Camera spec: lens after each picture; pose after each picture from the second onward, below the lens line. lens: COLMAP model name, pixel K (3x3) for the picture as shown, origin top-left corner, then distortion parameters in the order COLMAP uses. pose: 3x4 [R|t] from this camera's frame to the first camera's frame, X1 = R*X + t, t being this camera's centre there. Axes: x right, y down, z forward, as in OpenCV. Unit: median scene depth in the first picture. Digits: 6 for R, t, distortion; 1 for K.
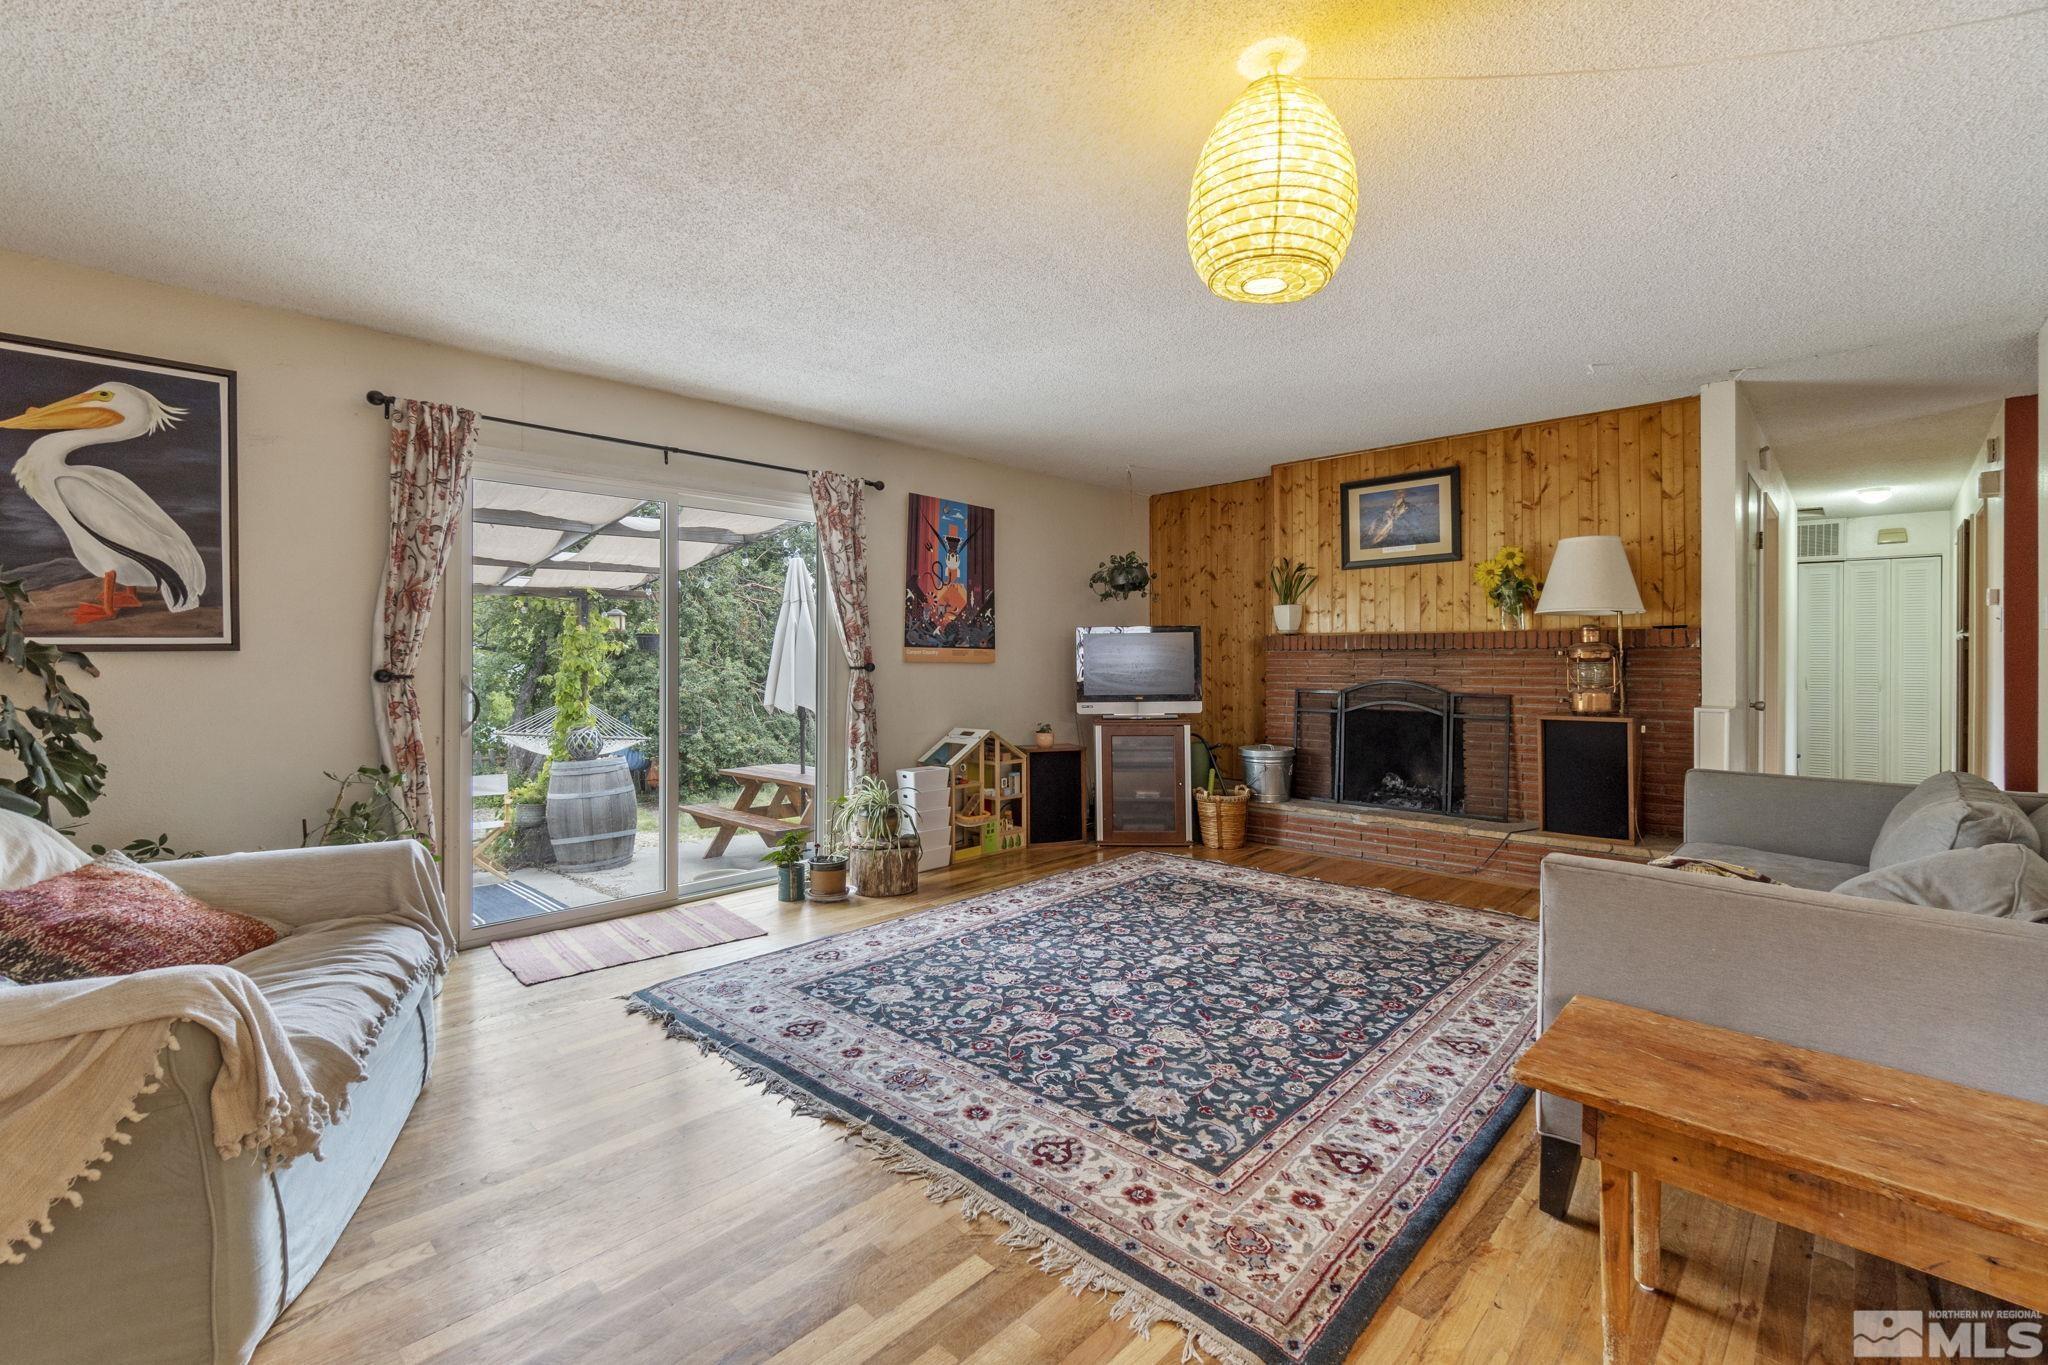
lens RADIAL K [[880.1, 0, 1000.0], [0, 880.1, 648.2], [0, 0, 1]] dist [-0.009979, 0.000070]
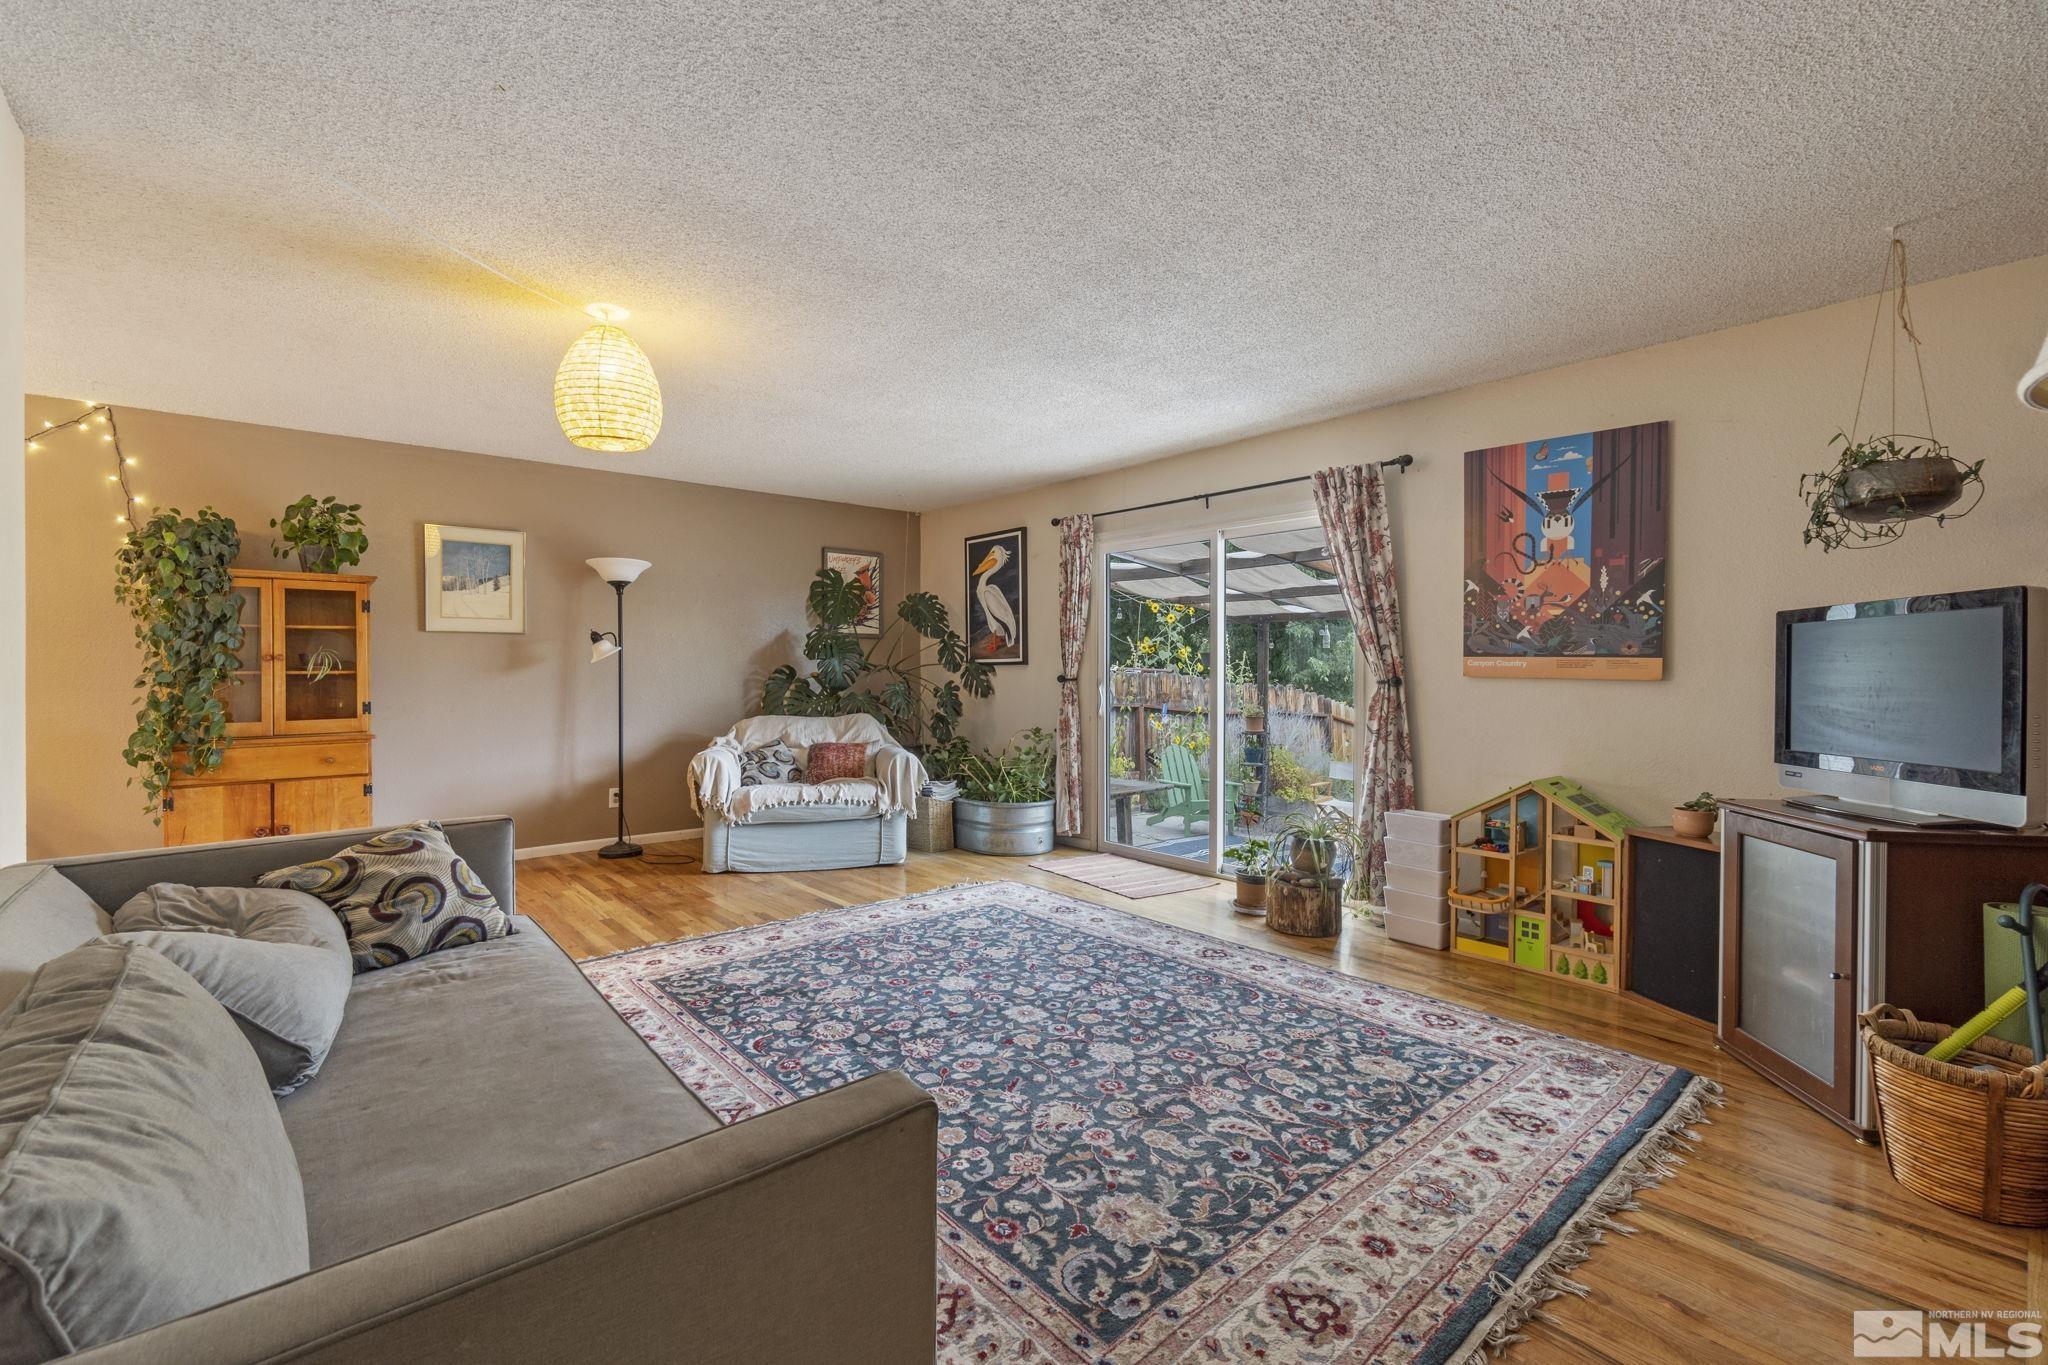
lens RADIAL K [[876.5, 0, 1013.8], [0, 876.5, 666.8], [0, 0, 1]] dist [-0.008168, 0.000564]
pose [[-0.082223, 0.001015, -0.996613, 1.053102], [0.006358, 0.999980, 0.000494, 0.007062], [0.996594, -0.006296, -0.082228, 1.045853]]
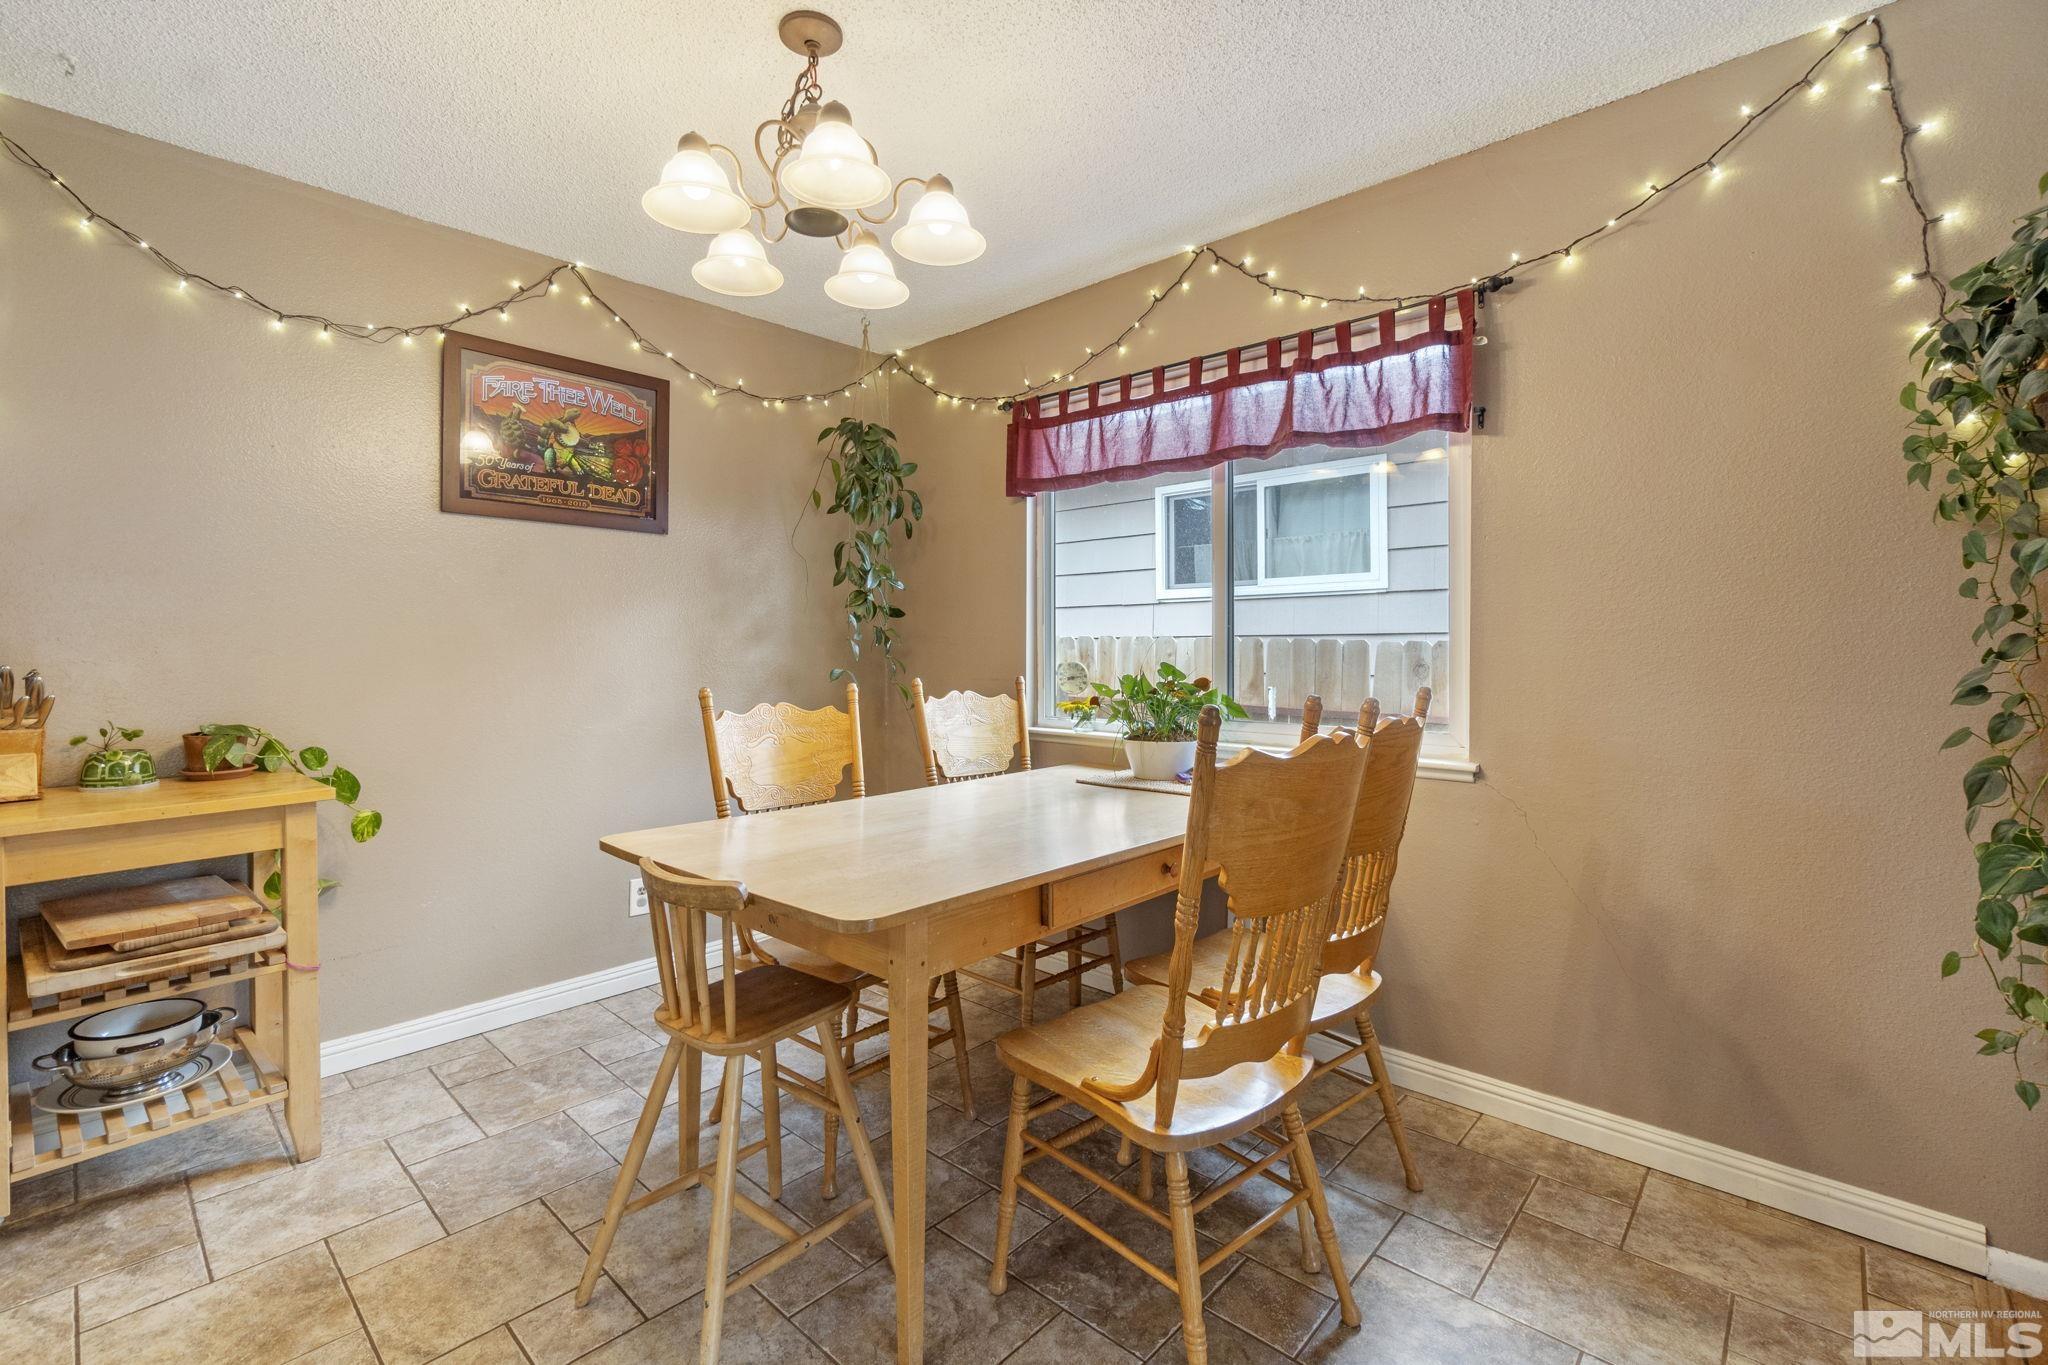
lens RADIAL K [[886.1, 0, 1004.5], [0, 886.1, 650.0], [0, 0, 1]] dist [-0.007768, 0.001436]
pose [[-0.999824, 0.000709, -0.018760, 0.439158], [0.000690, 0.999999, 0.001009, 0.000264], [0.018761, 0.000996, -0.999824, 0.157753]]
